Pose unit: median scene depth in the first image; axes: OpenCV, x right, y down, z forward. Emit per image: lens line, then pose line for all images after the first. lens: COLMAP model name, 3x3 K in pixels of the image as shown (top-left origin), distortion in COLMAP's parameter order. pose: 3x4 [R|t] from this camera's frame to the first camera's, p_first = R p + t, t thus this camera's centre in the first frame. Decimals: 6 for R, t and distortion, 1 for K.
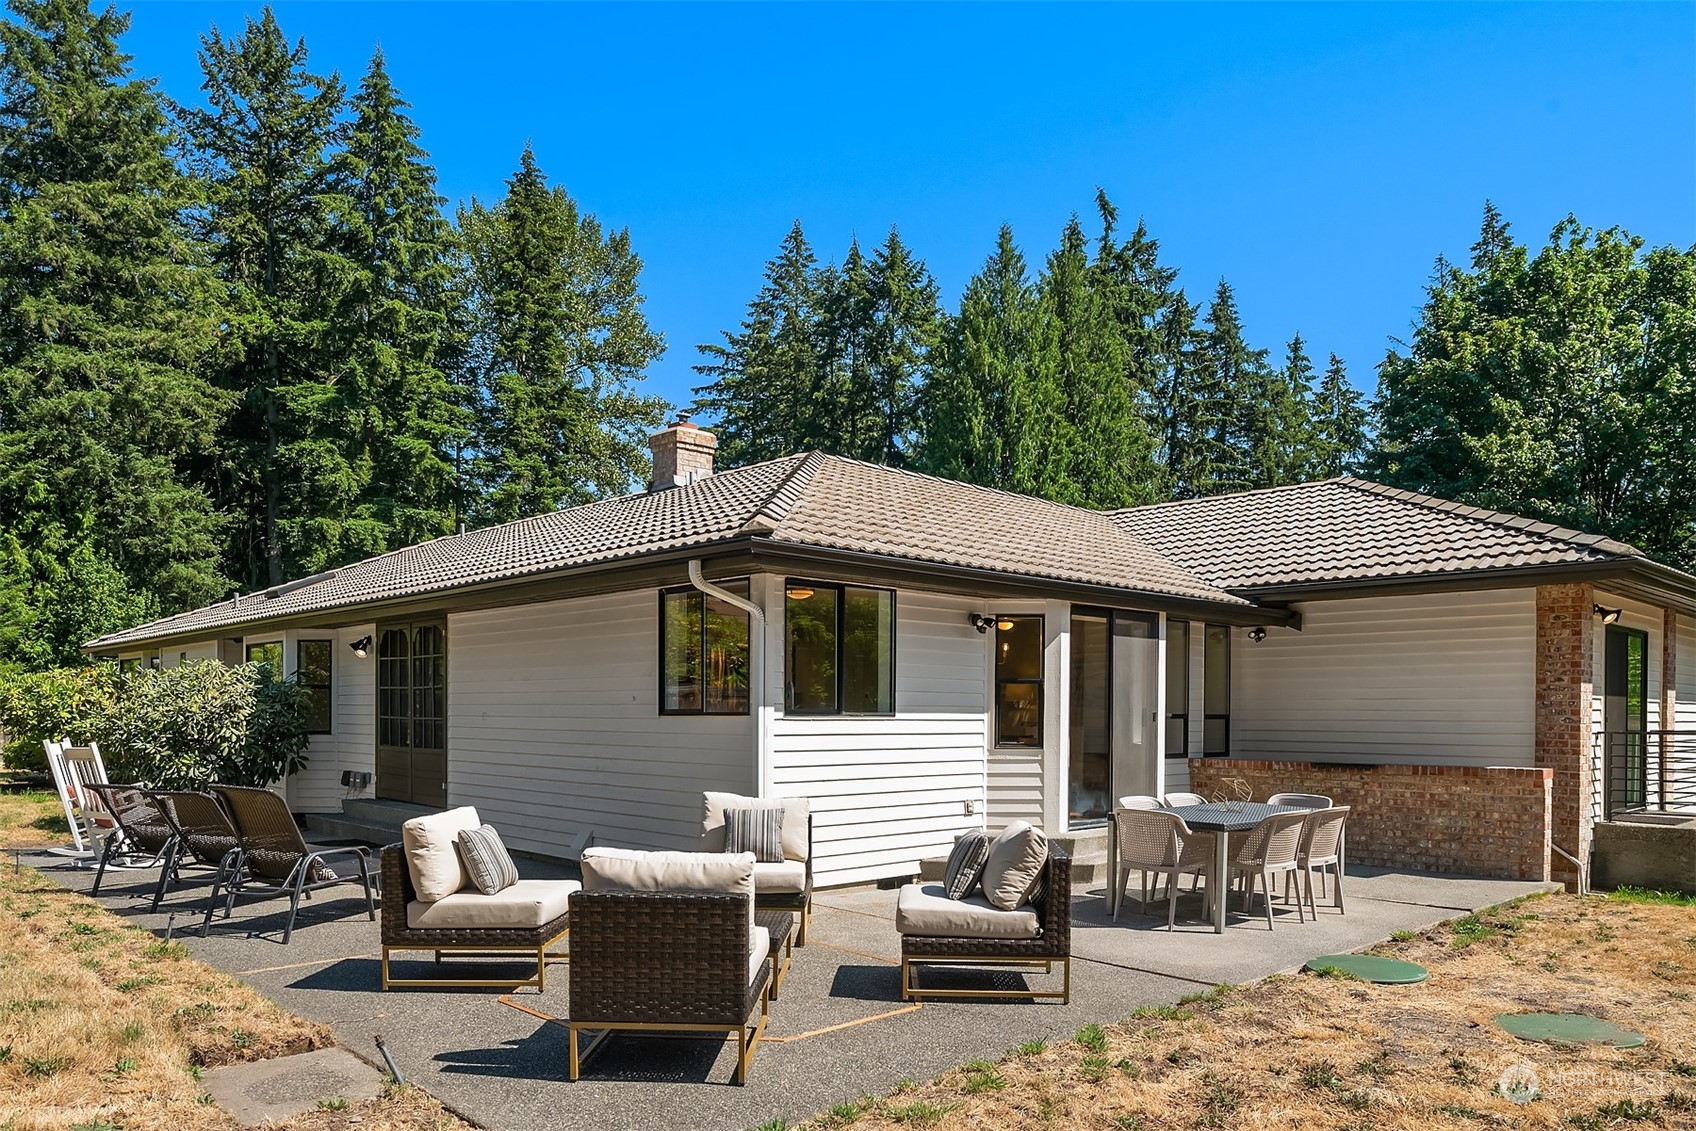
lens RADIAL K [[1189.4, 0, 847.6], [0, 1189.4, 716.9], [0, 0, 1]] dist [-0.002882, -0.010393]
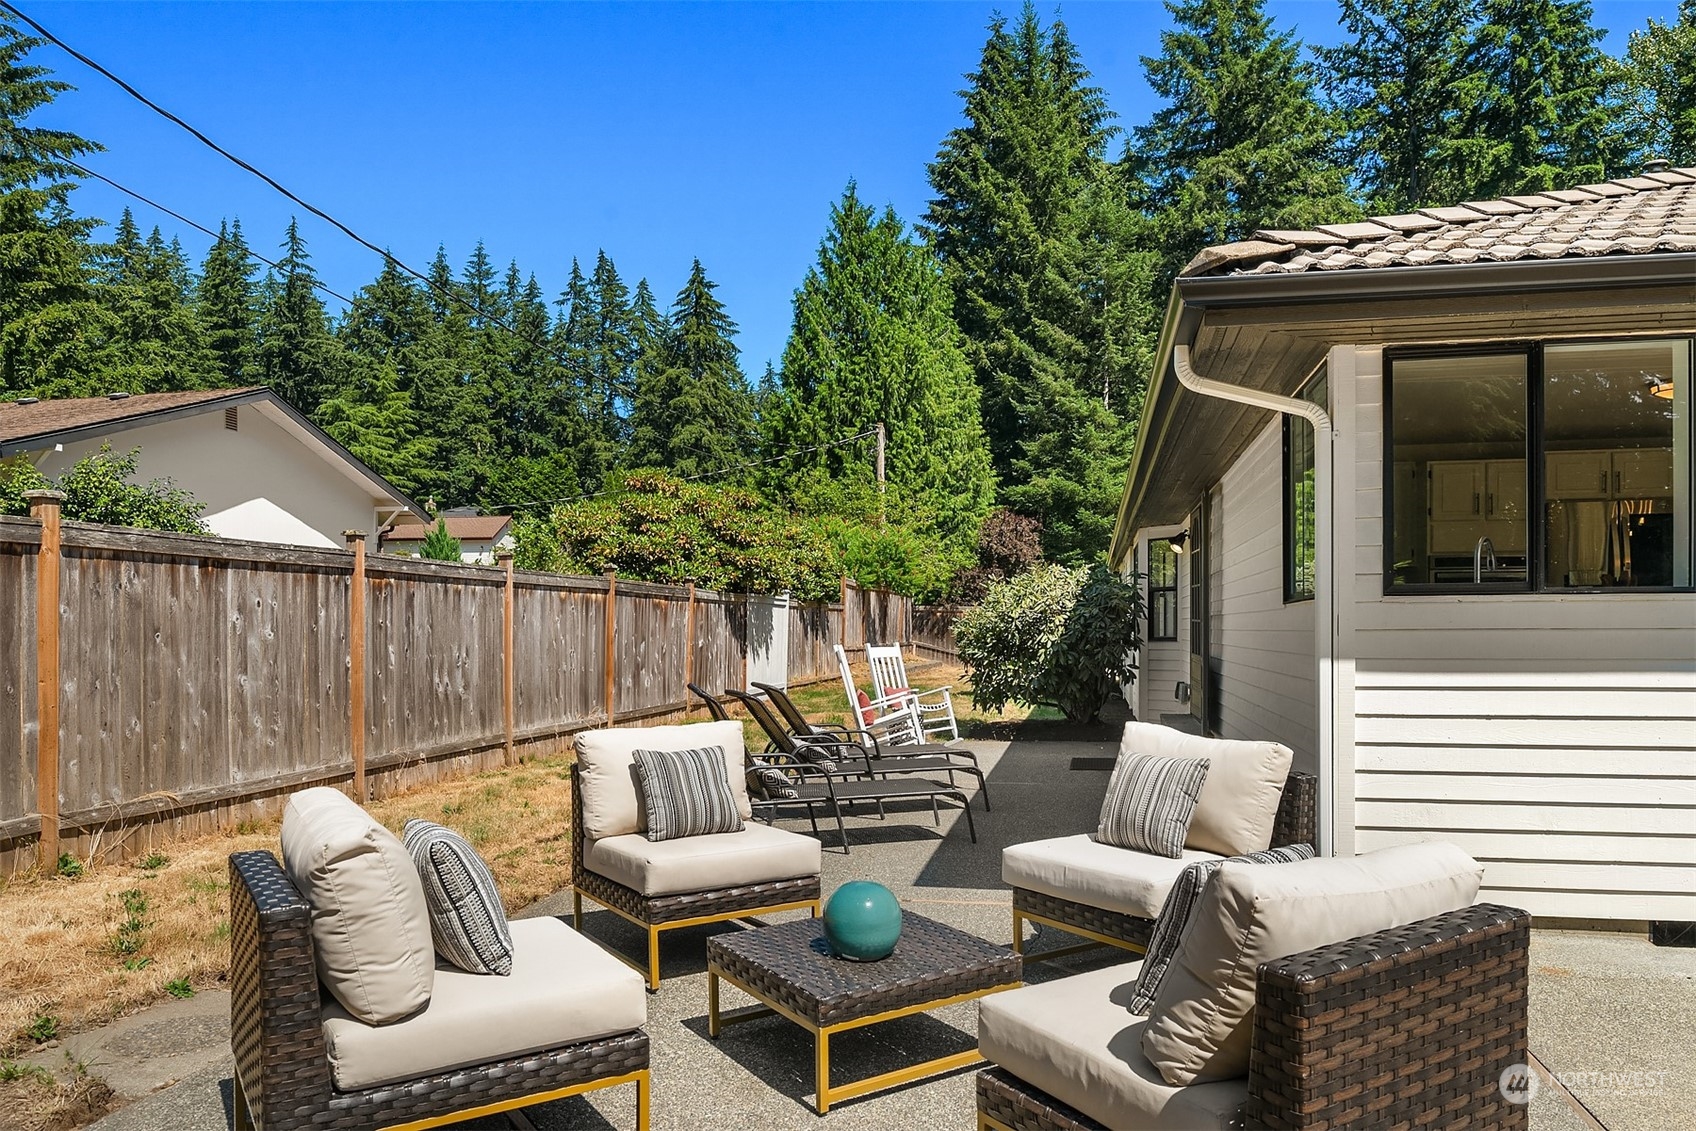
lens RADIAL K [[1170.7, 0, 850.7], [0, 1170.7, 634.4], [0, 0, 1]] dist [-0.005673, -0.007826]
pose [[0.575845, -0.004559, -0.817546, 0.038372], [0.004354, 0.999987, -0.002510, 0.002710], [0.817547, -0.002115, 0.575858, 0.073122]]
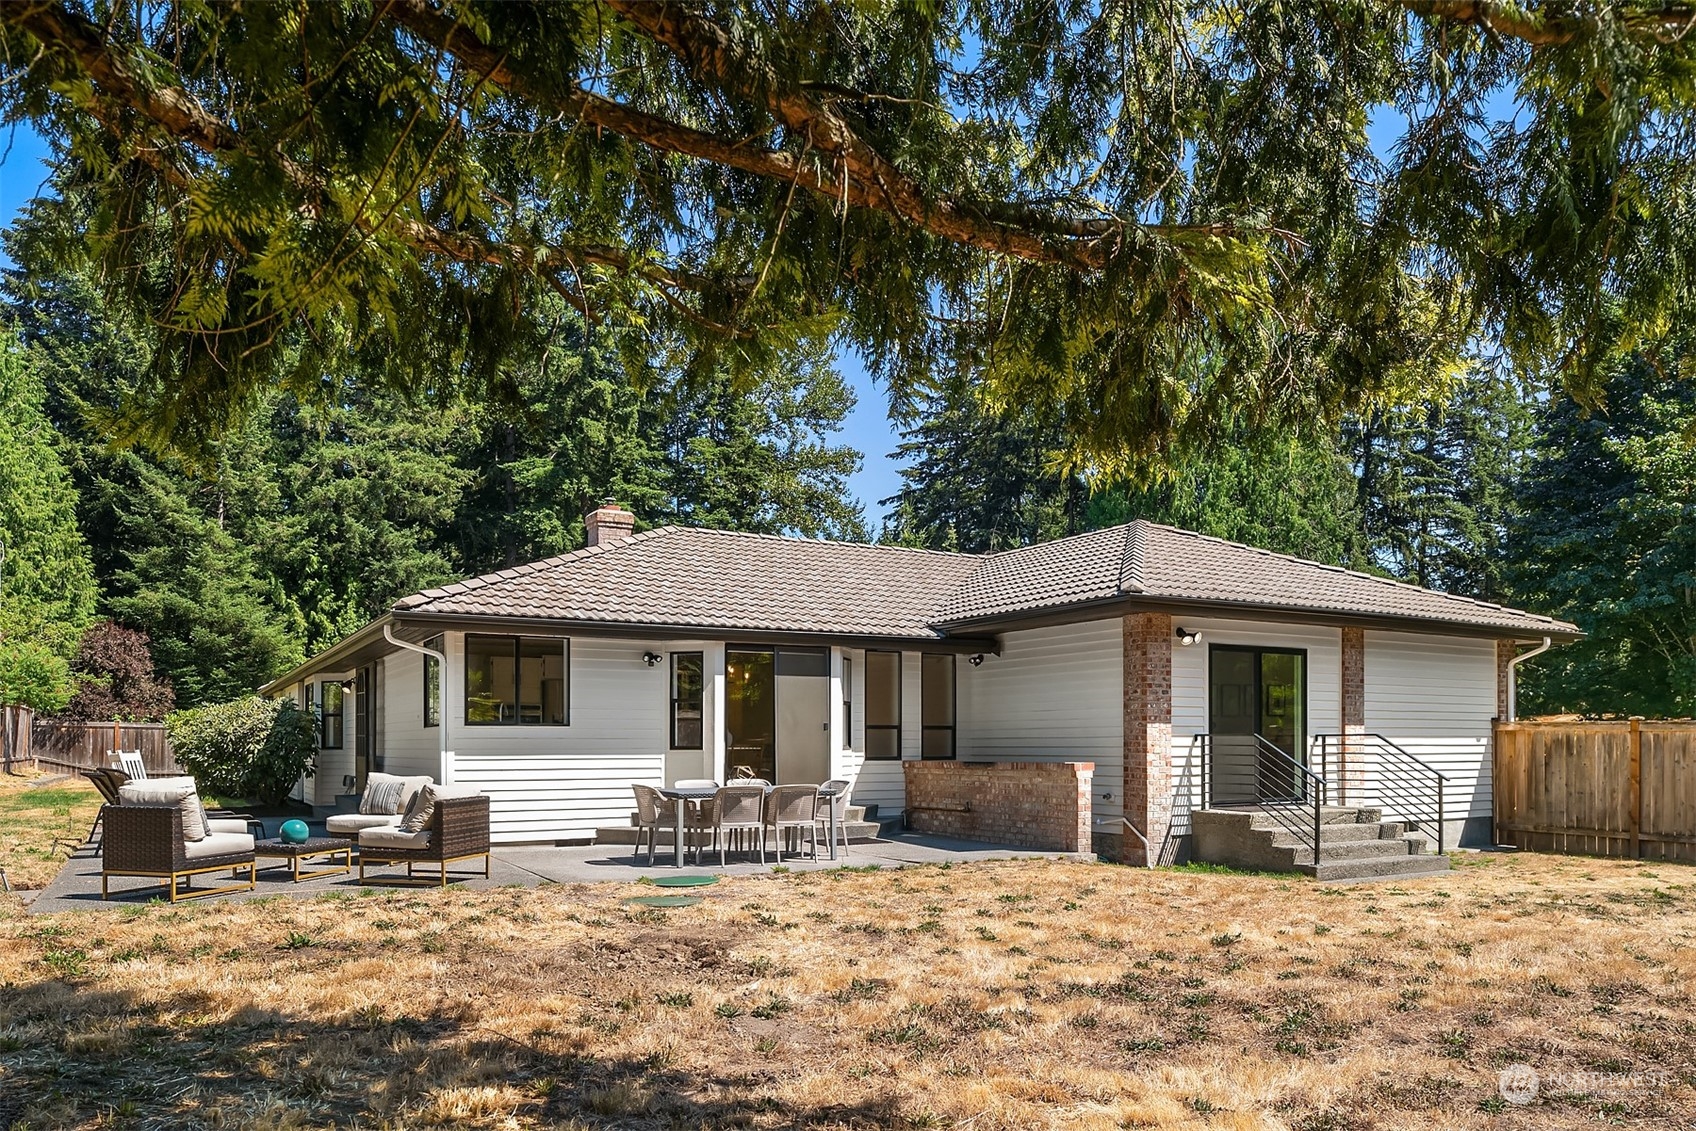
lens RADIAL K [[1184.3, 0, 845.1], [0, 1184.3, 734.4], [0, 0, 1]] dist [-0.003116, -0.003712]
pose [[0.972743, -0.010909, -0.231629, 0.115136], [0.008177, 0.999885, -0.012750, 0.005017], [0.231741, 0.010508, 0.972721, -0.050790]]
